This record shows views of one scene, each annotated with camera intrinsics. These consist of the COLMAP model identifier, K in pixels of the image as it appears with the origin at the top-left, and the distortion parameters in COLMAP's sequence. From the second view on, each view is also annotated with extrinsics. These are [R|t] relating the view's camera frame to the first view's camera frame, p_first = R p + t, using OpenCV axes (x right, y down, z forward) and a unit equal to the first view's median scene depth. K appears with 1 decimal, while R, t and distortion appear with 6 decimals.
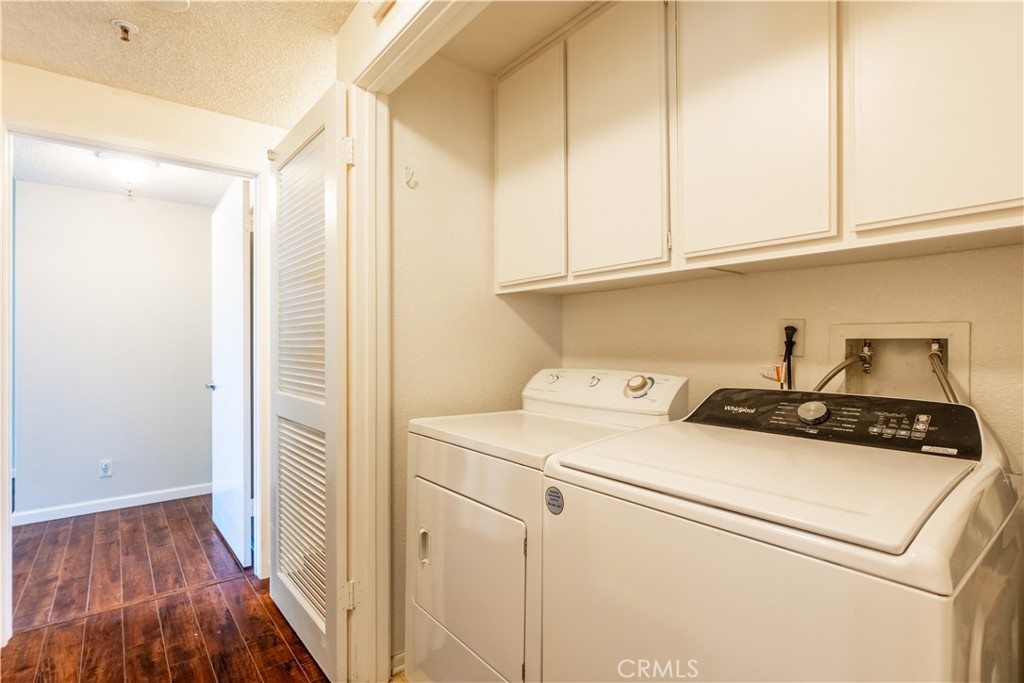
lens RADIAL K [[508.3, 0, 518.1], [0, 508.3, 348.1], [0, 0, 1]] dist [-0.005485, 0.001794]
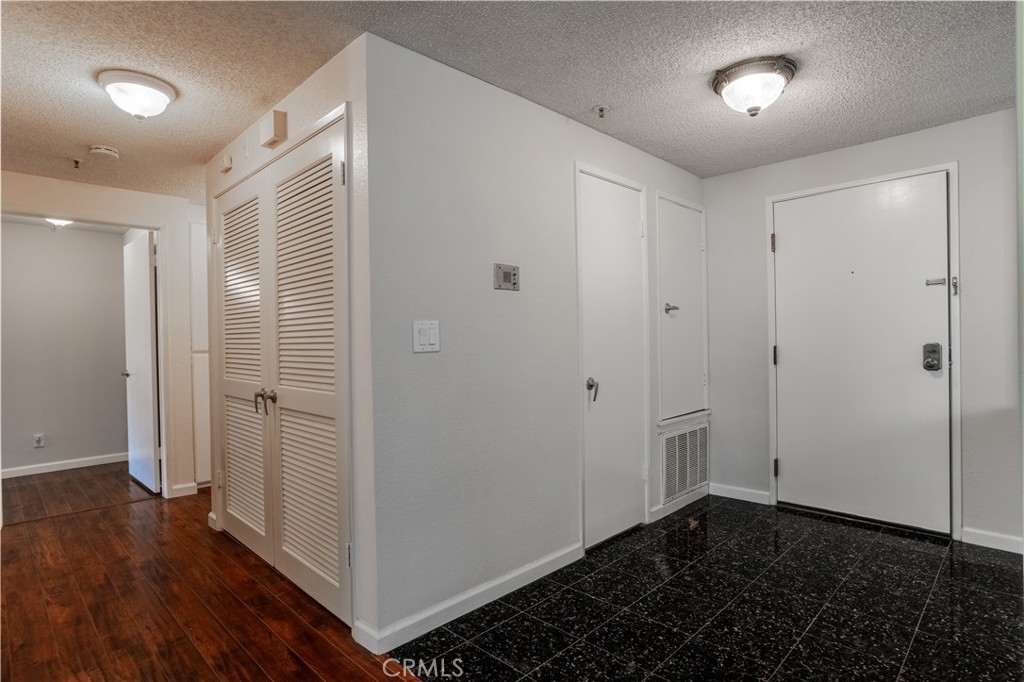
lens RADIAL K [[531.5, 0, 507.3], [0, 531.5, 351.5], [0, 0, 1]] dist [-0.005152, 0.002536]
pose [[0.994424, -0.014737, 0.104422, 0.323556], [0.013340, 0.999812, 0.014059, 0.009577], [-0.104610, -0.012588, 0.994434, -0.637196]]
